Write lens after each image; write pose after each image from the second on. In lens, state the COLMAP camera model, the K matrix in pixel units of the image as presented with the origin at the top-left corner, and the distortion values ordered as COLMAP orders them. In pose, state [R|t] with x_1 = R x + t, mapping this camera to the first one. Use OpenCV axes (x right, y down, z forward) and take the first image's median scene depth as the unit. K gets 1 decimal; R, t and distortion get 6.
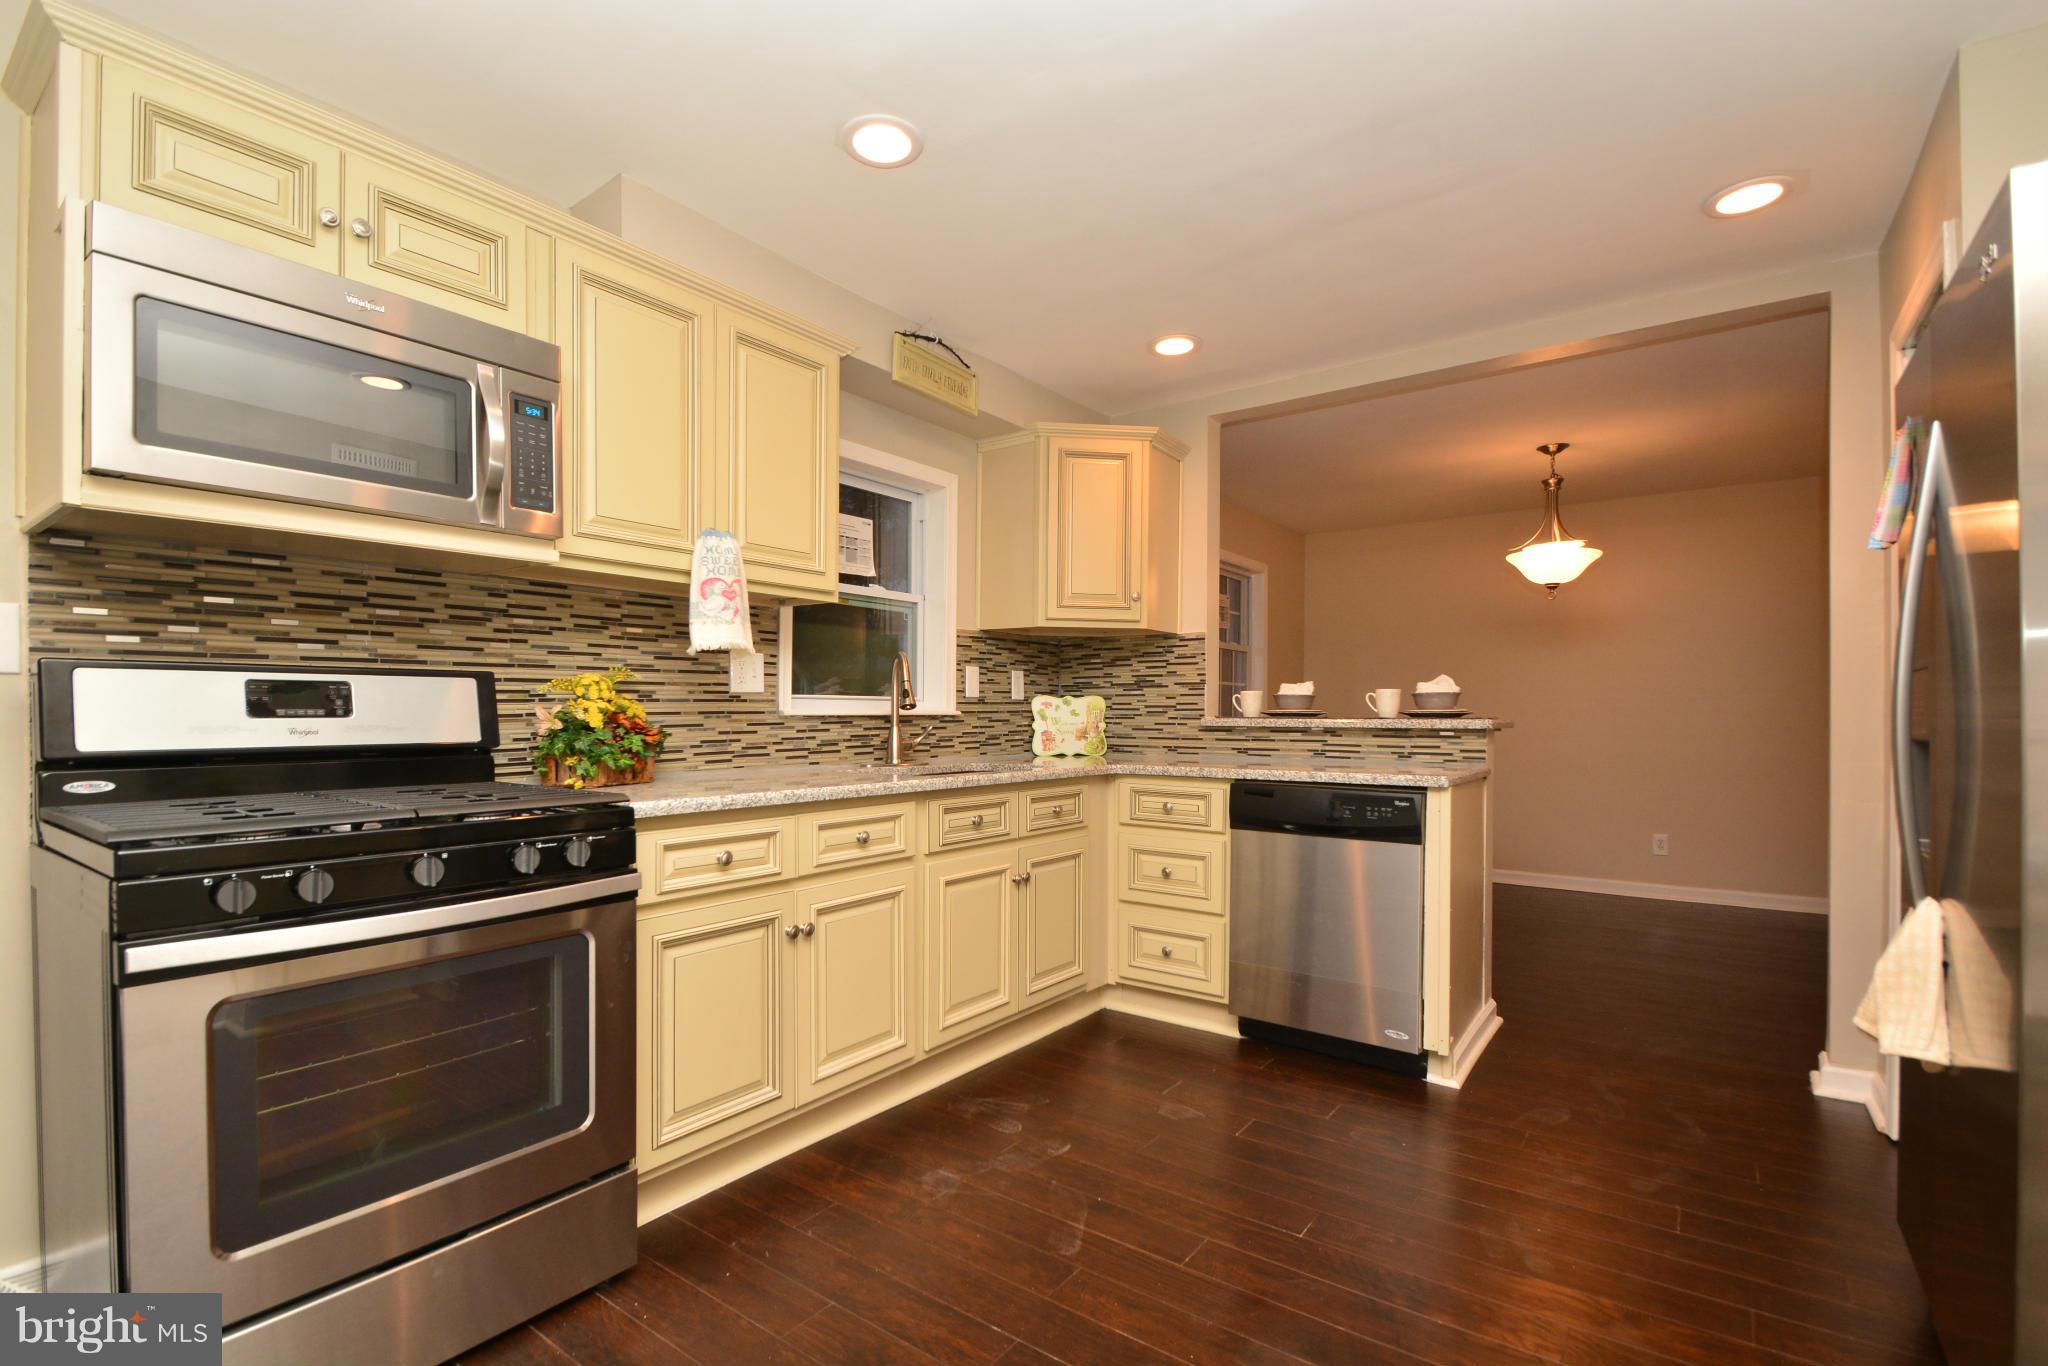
lens RADIAL K [[945.7, 0, 997.6], [0, 945.7, 717.8], [0, 0, 1]] dist [-0.001577, -0.000004]
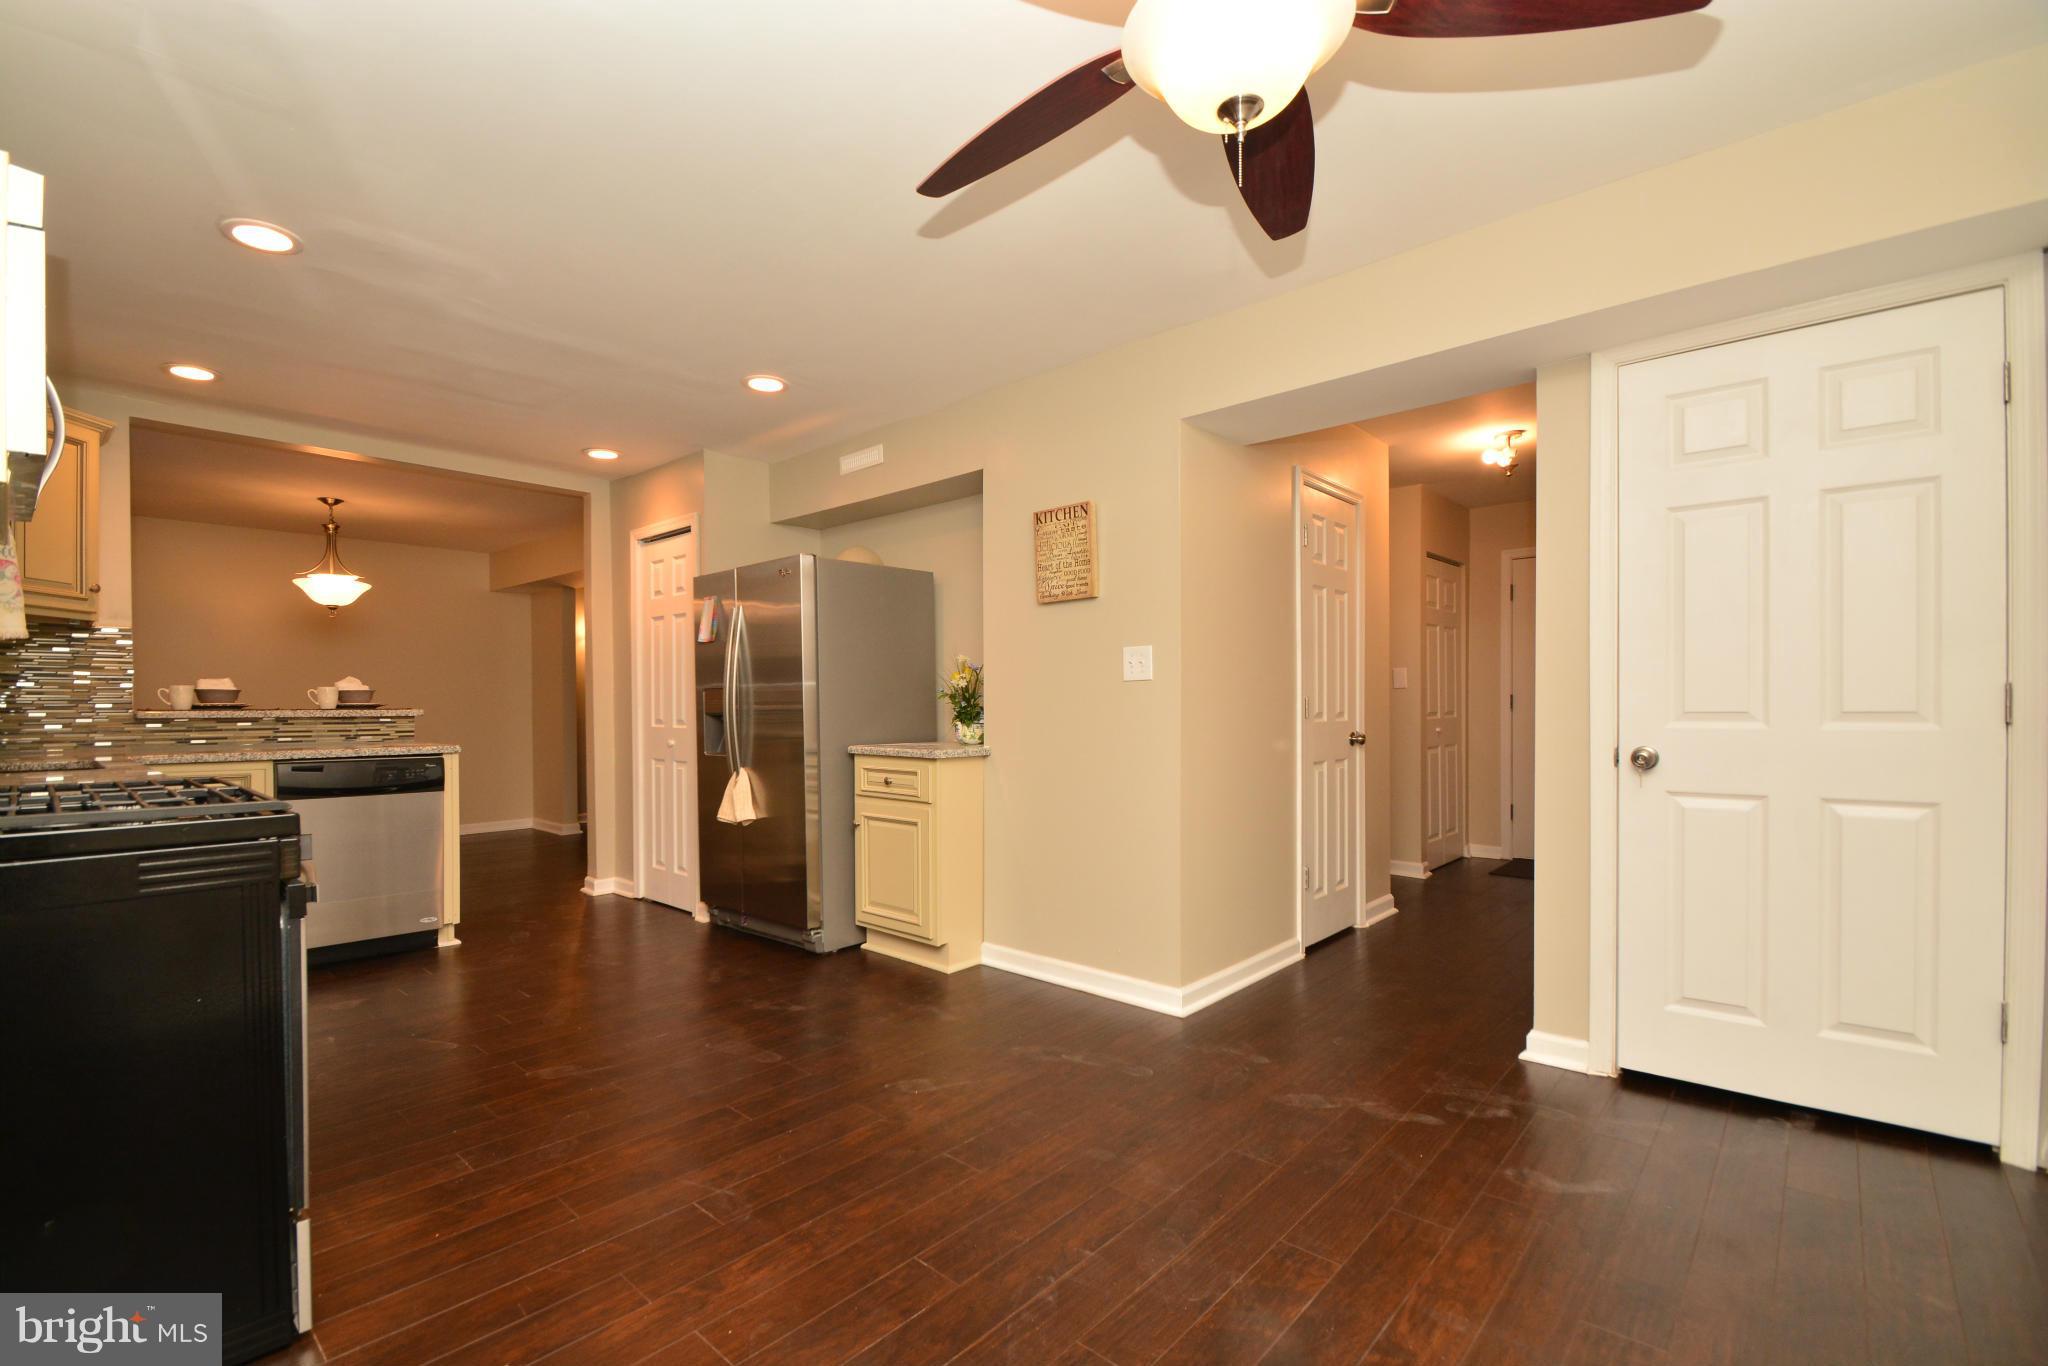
lens RADIAL K [[897.9, 0, 990.8], [0, 897.9, 715.7], [0, 0, 1]] dist [0.000128, 0.000079]
pose [[0.099106, -0.013916, 0.994980, -0.771473], [0.007372, 0.999885, 0.013250, -0.000575], [-0.995050, 0.006022, 0.099197, -0.026053]]
